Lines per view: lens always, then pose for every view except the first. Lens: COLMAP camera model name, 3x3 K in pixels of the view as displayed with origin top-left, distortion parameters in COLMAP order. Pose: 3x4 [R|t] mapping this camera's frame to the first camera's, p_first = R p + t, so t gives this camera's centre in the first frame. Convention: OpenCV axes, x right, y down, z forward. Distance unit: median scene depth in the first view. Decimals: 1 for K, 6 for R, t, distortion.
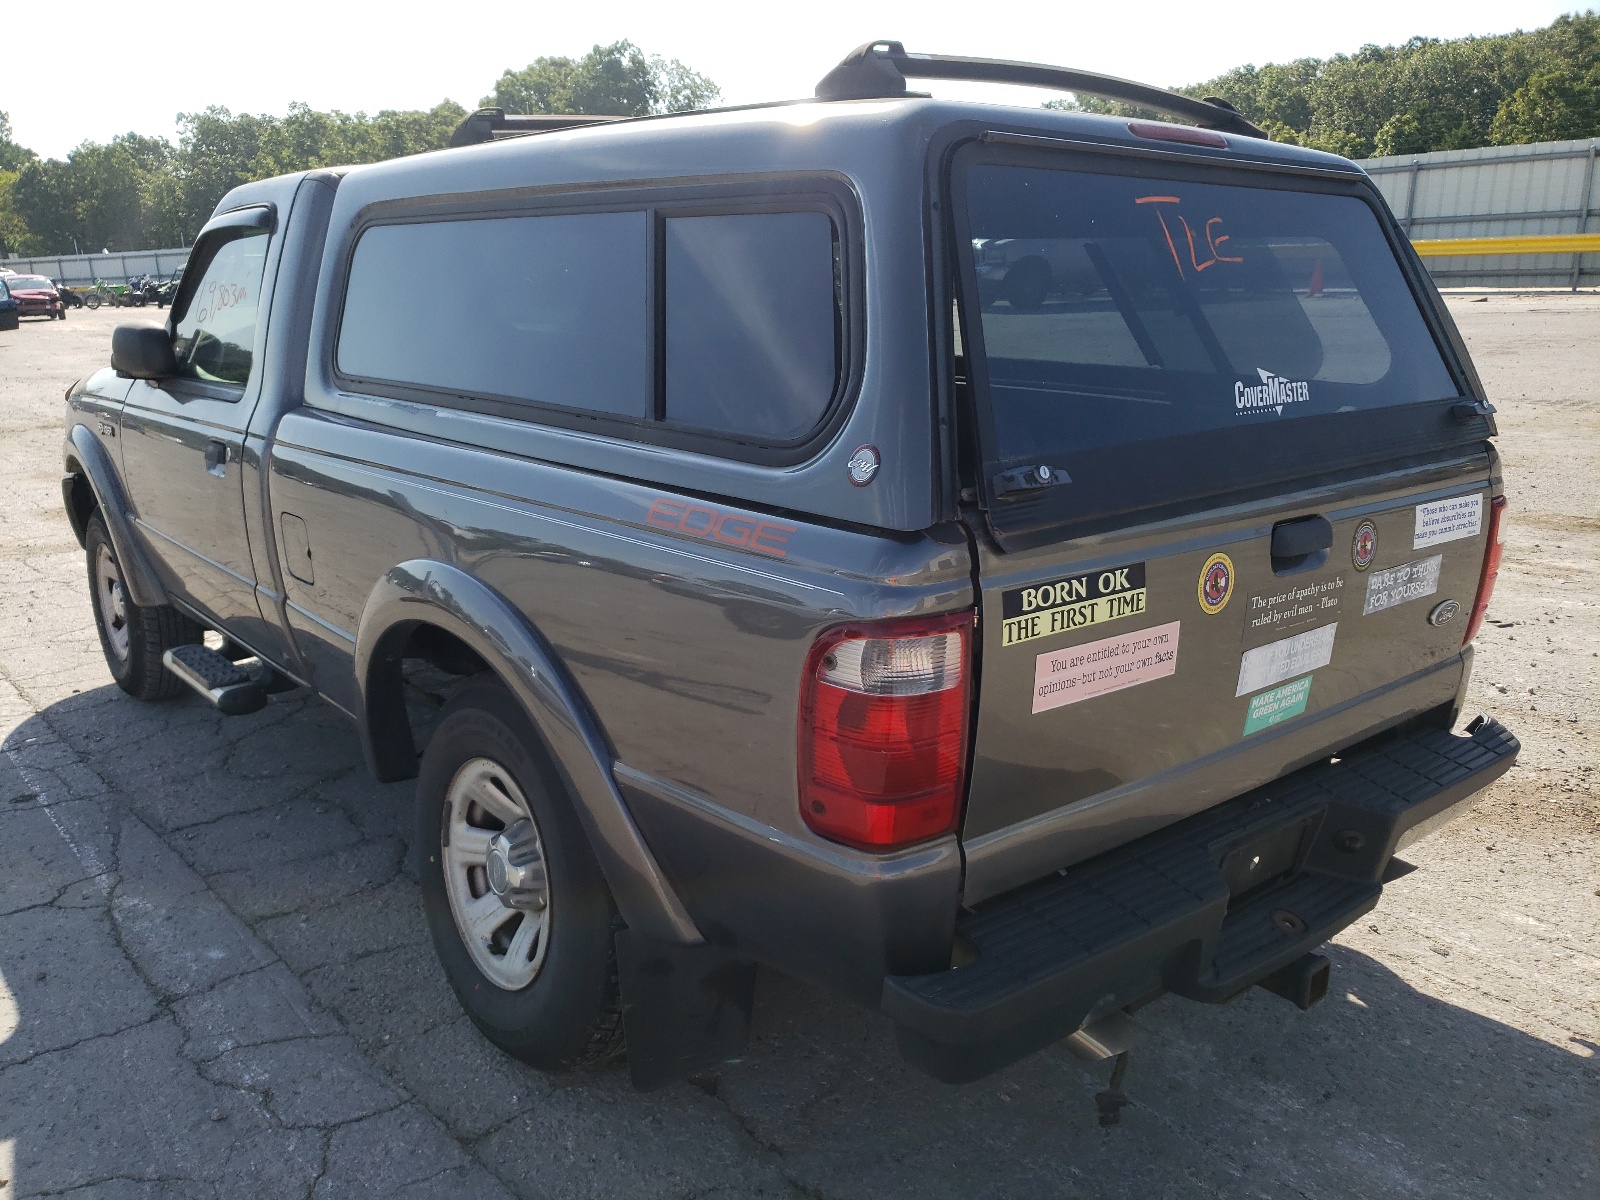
lens RADIAL K [[1242.3, 0, 800.0], [0, 1242.3, 600.0], [0, 0, 1]] dist [0.004588, 0.002686]
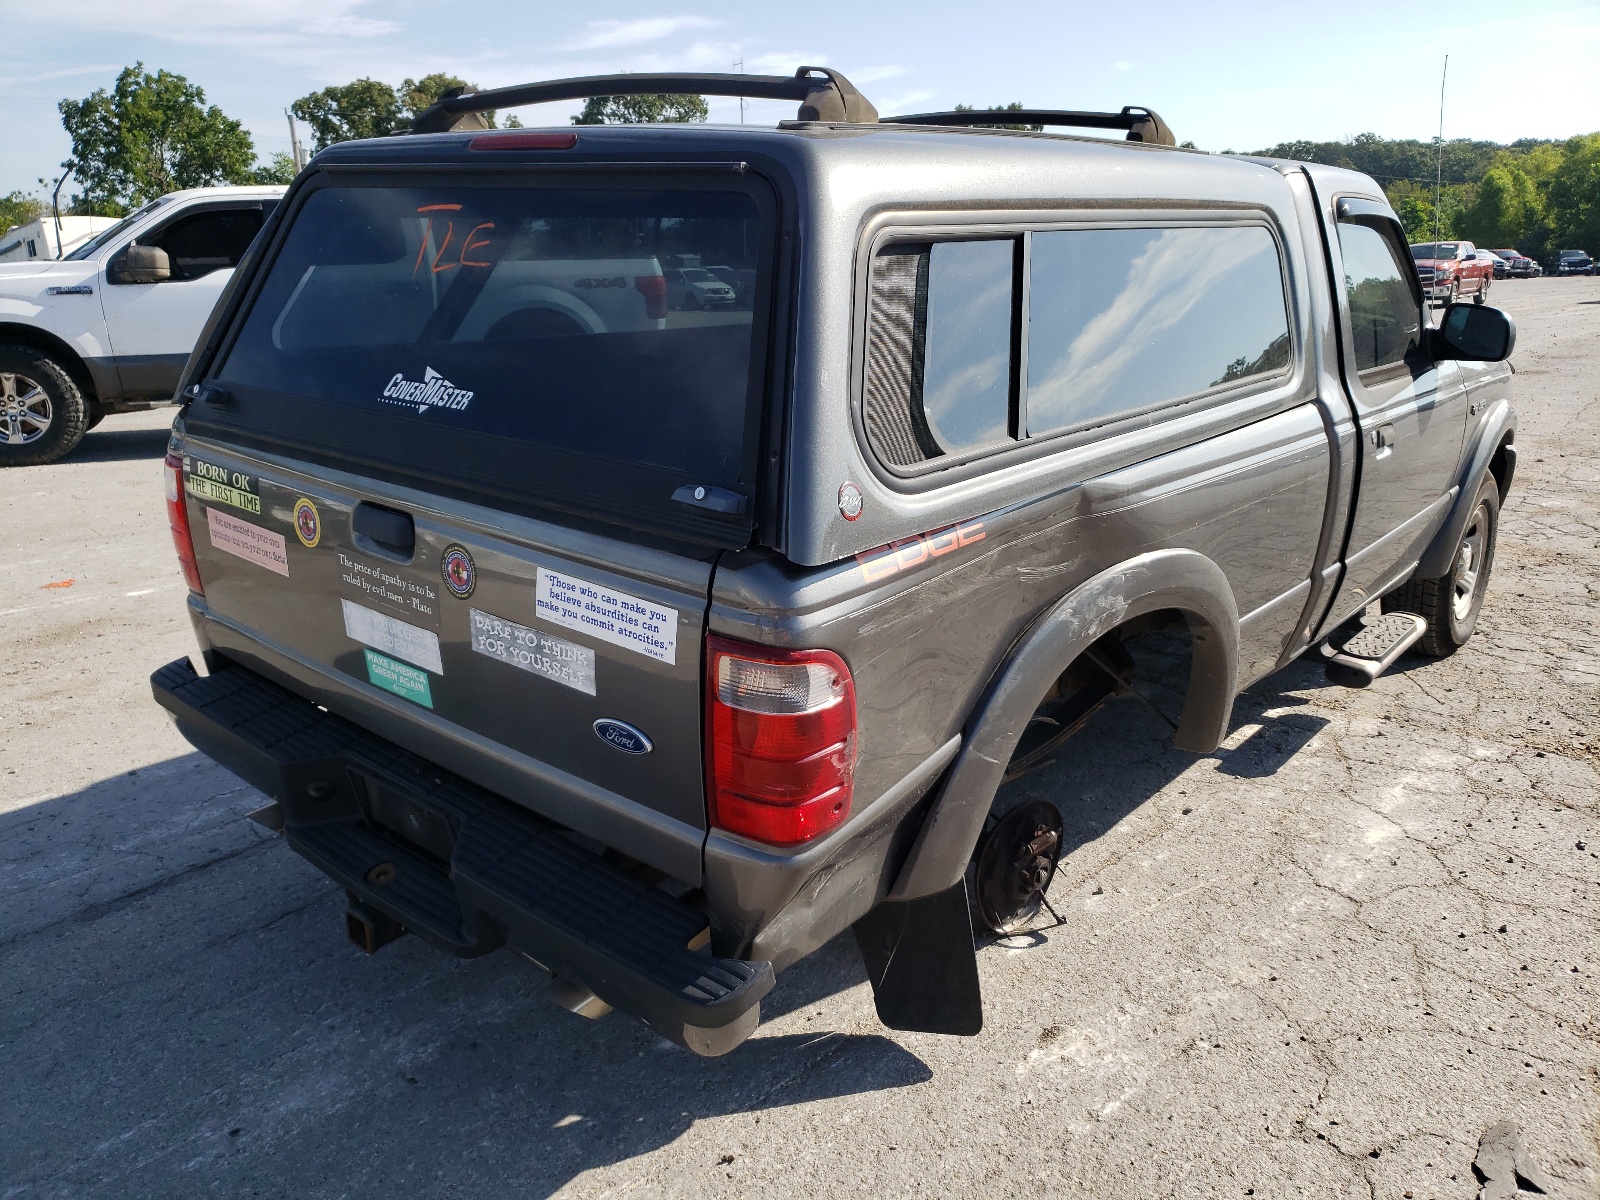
lens RADIAL K [[1242.3, 0, 800.0], [0, 1242.3, 600.0], [0, 0, 1]] dist [0.004588, 0.002686]
pose [[0.191776, 0.295938, -0.935758, 1.496756], [-0.267693, 0.933076, 0.240228, -0.344185], [0.944226, 0.204426, 0.258162, 1.076839]]
